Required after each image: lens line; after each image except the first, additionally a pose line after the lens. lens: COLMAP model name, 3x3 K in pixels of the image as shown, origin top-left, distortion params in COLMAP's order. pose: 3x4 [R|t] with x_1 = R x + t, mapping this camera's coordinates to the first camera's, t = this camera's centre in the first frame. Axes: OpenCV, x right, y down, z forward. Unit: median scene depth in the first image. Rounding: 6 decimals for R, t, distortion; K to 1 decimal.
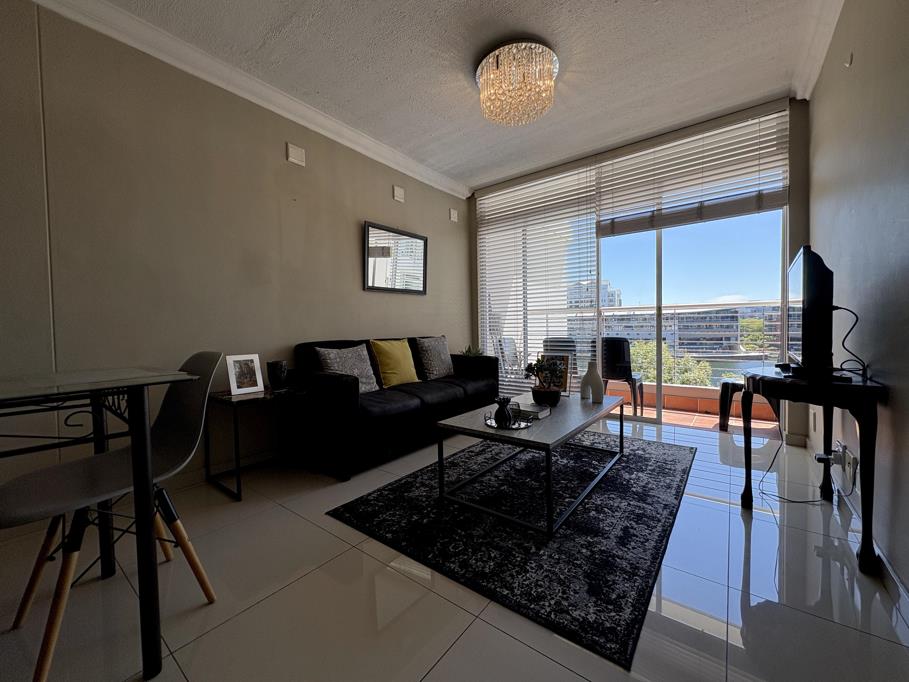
lens RADIAL K [[362.5, 0, 451.4], [0, 362.5, 341.2], [0, 0, 1]] dist [-0.001514, -0.000131]
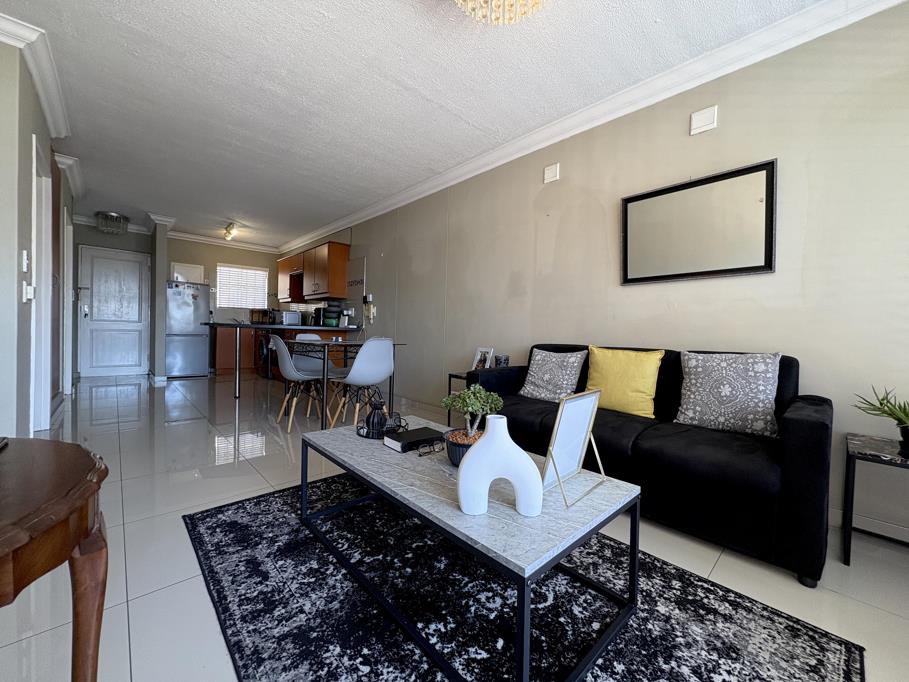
lens RADIAL K [[362.5, 0, 456.6], [0, 362.5, 339.6], [0, 0, 1]] dist [-0.001514, -0.000131]
pose [[-0.150916, 0.035914, -0.987894, 1.243265], [-0.056770, 0.997376, 0.044931, -0.075203], [0.986915, 0.062863, -0.148482, 1.566197]]
